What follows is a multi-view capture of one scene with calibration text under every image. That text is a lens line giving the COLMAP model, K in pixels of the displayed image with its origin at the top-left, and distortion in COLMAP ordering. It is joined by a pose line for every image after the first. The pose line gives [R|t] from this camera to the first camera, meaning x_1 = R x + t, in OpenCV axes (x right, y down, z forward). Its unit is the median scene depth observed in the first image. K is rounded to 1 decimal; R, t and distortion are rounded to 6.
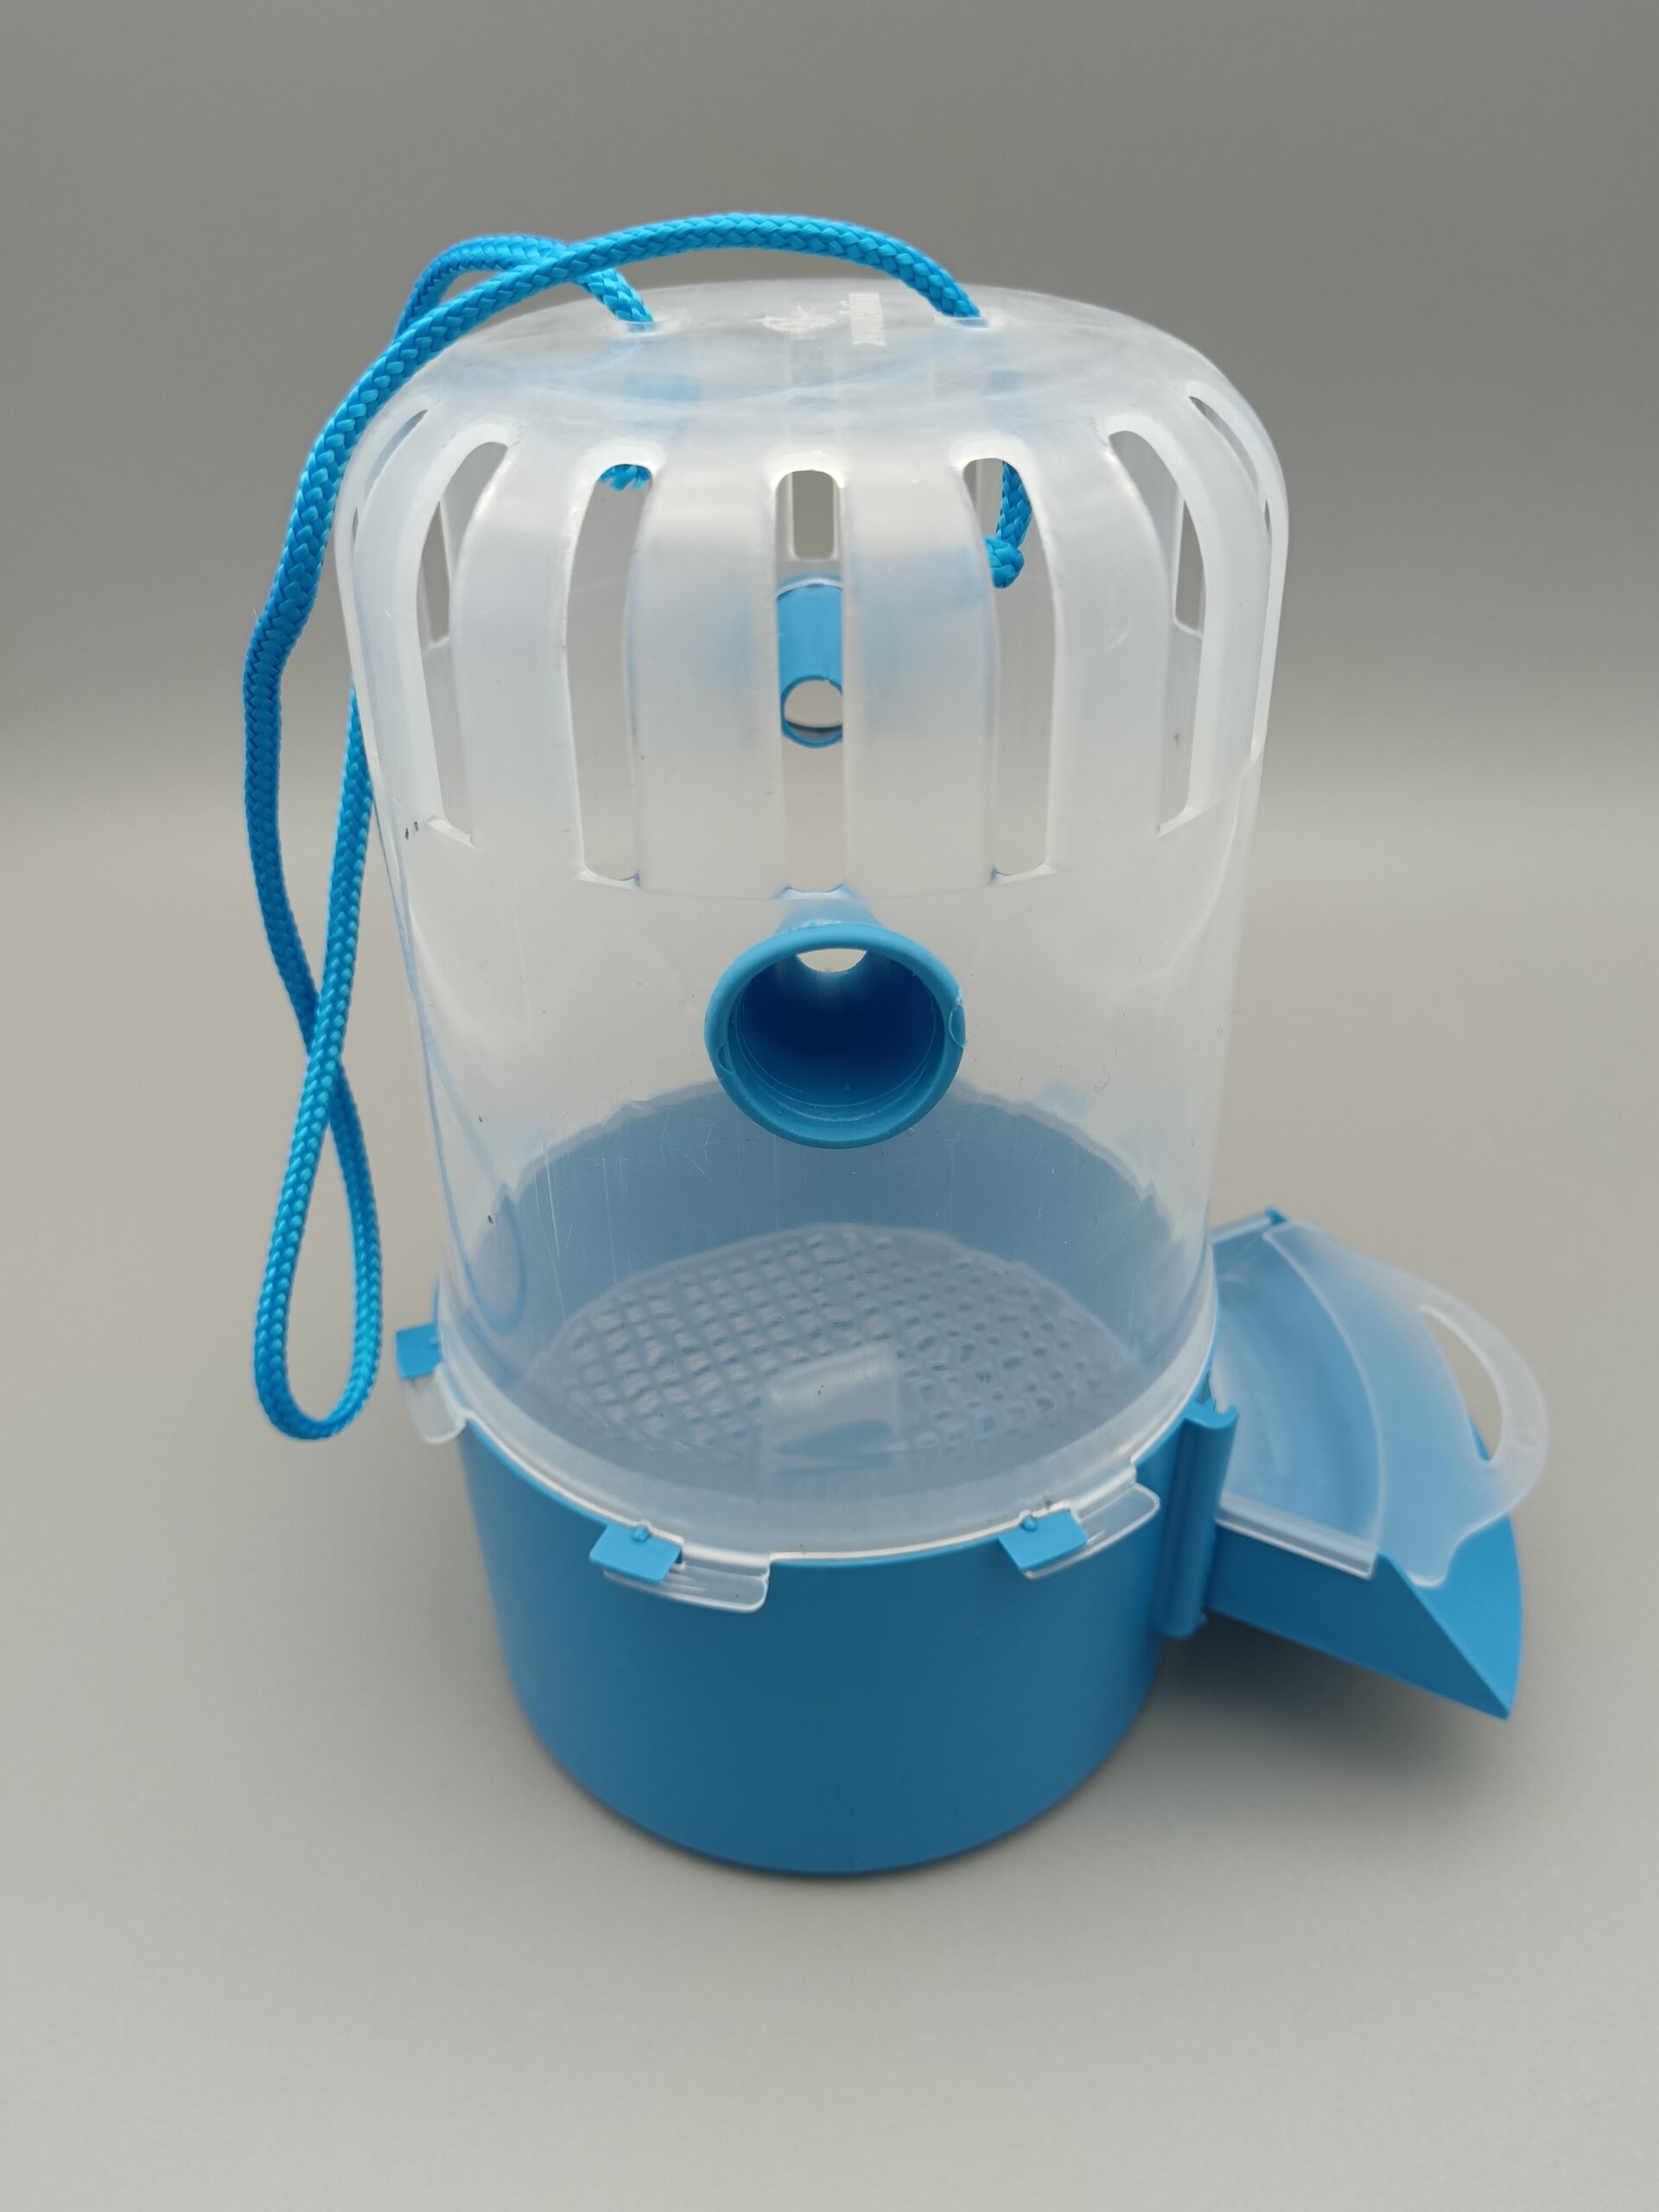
lens RADIAL K [[1739.6, 0, 829.5], [0, 1739.6, 1106.0], [0, 0, 1]] dist [0.005739, 0.002405]
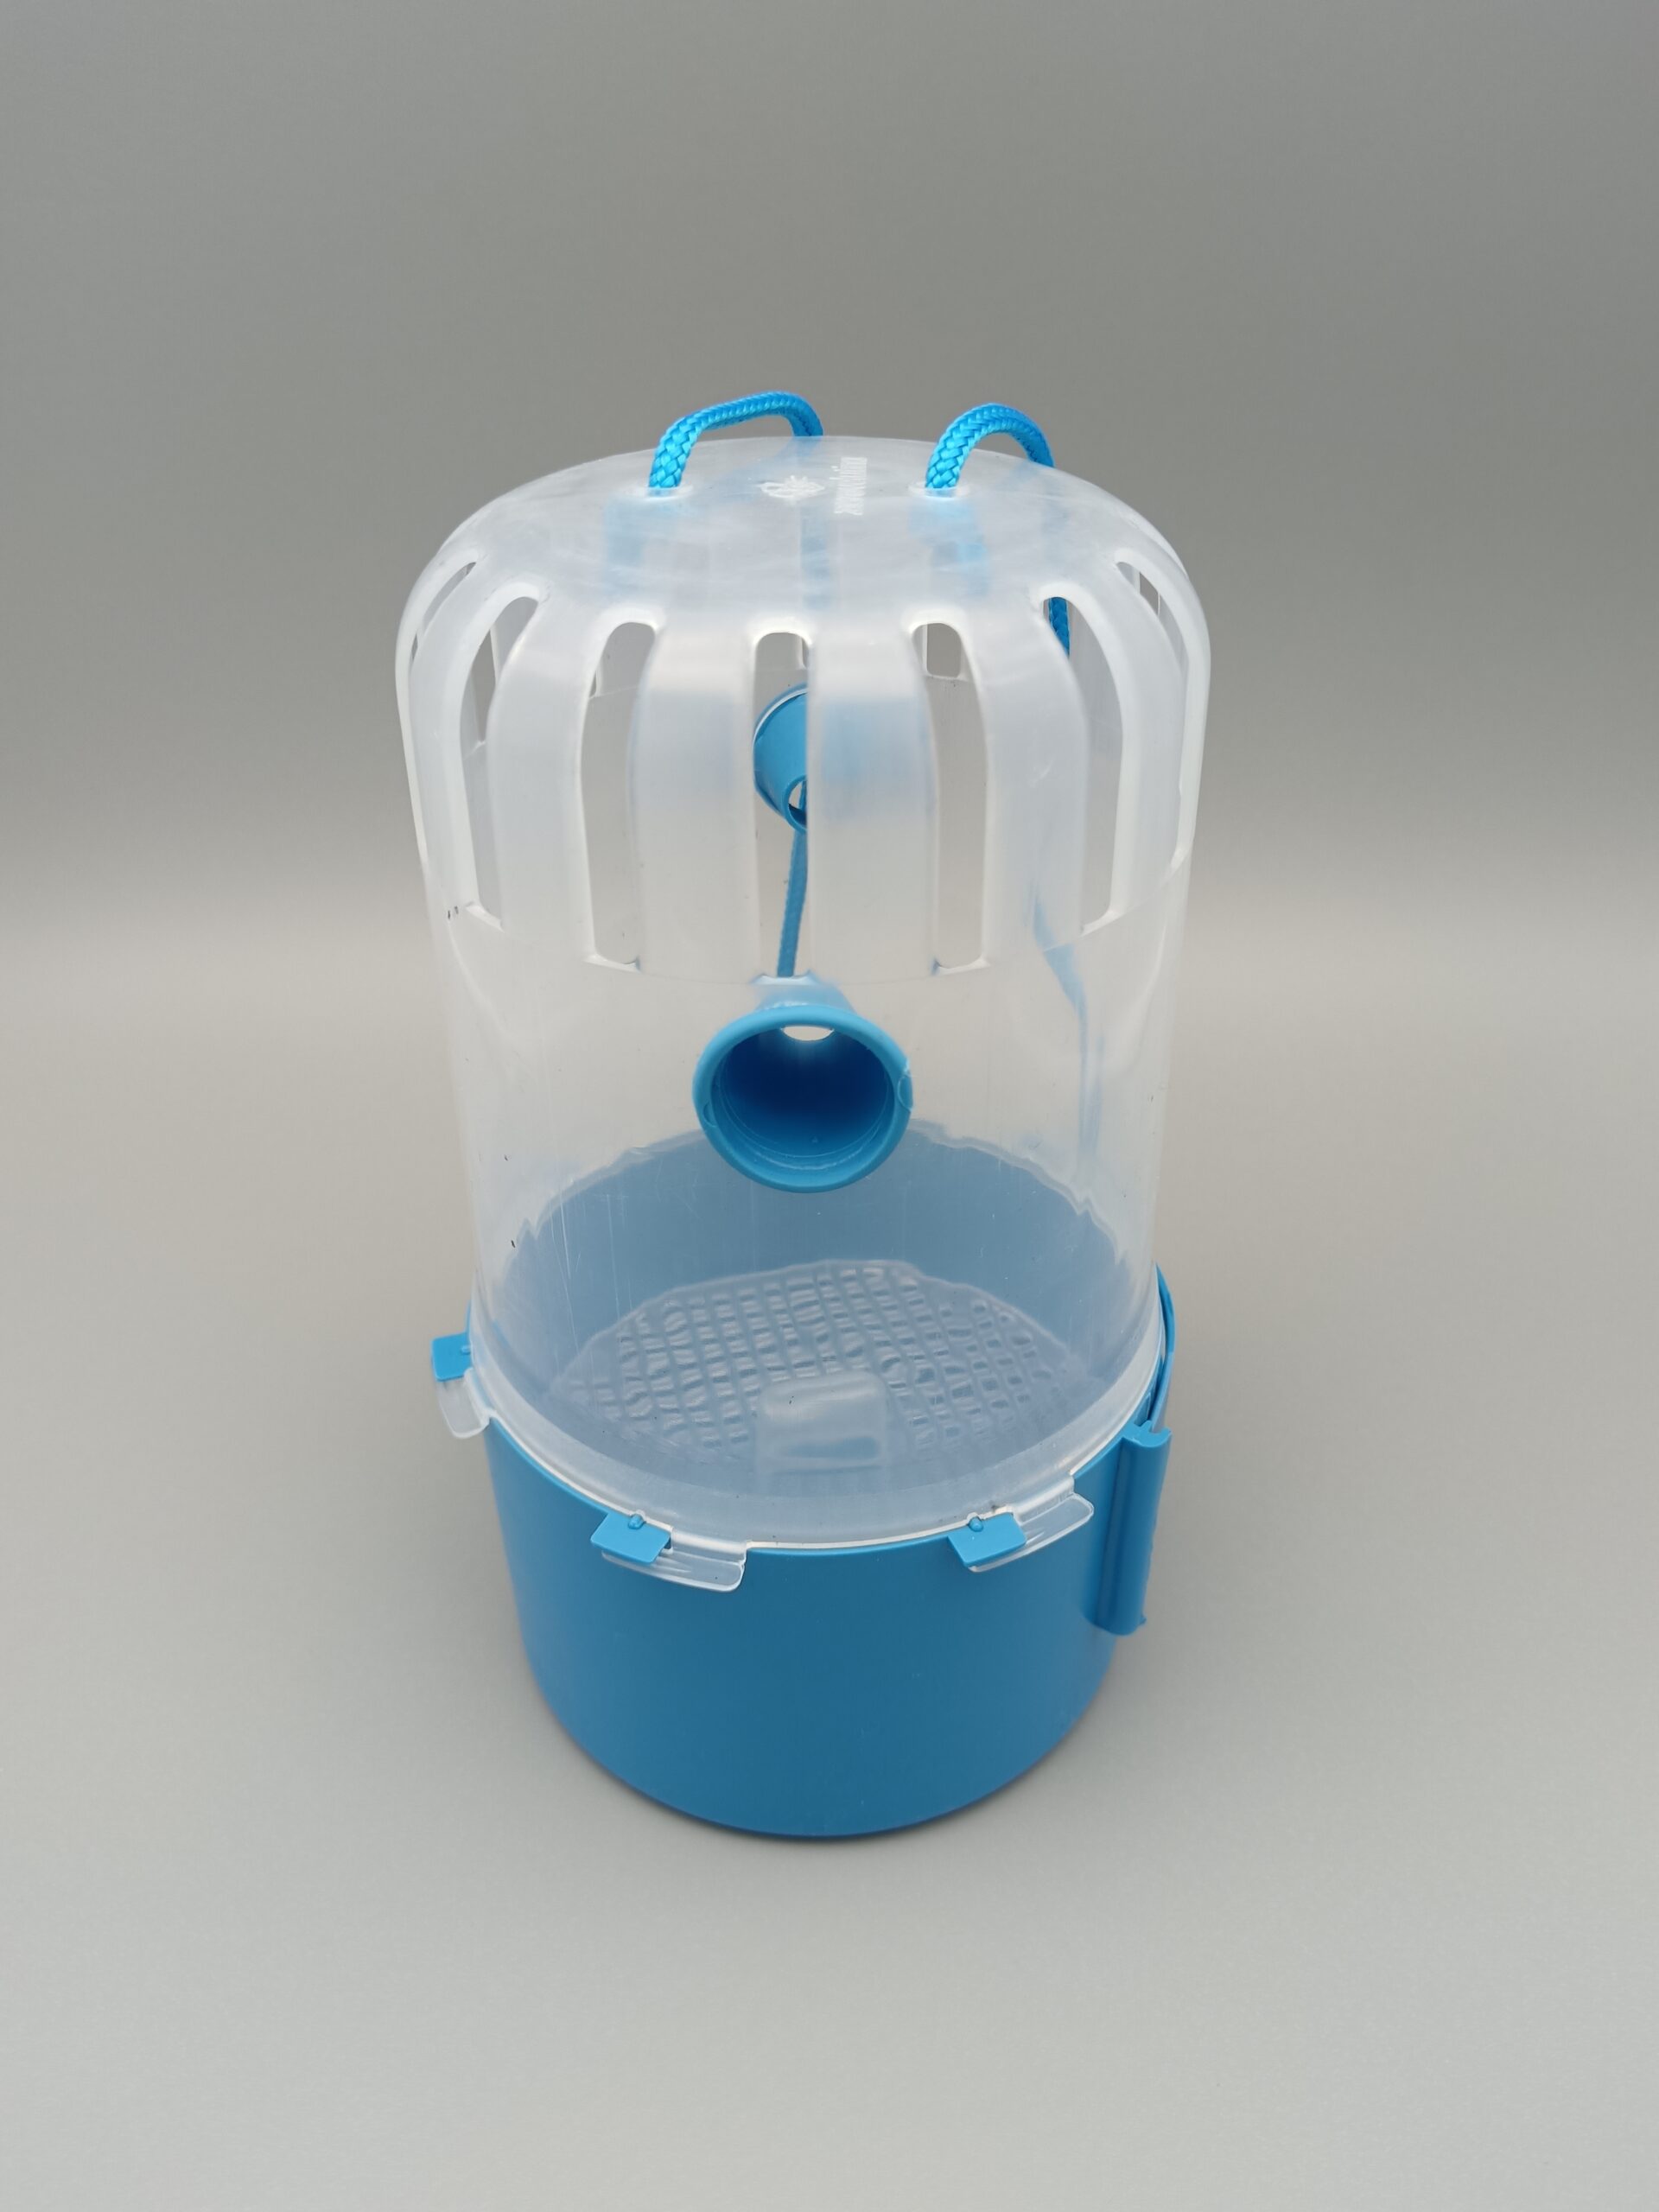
lens RADIAL K [[1718.1, 0, 829.5], [0, 1718.1, 1106.0], [0, 0, 1]] dist [-0.001410, -0.001445]
pose [[0.999160, 0.025639, -0.031958, 0.049699], [-0.026107, 0.999557, -0.014321, -0.015869], [0.031576, 0.015143, 0.999387, -0.136654]]
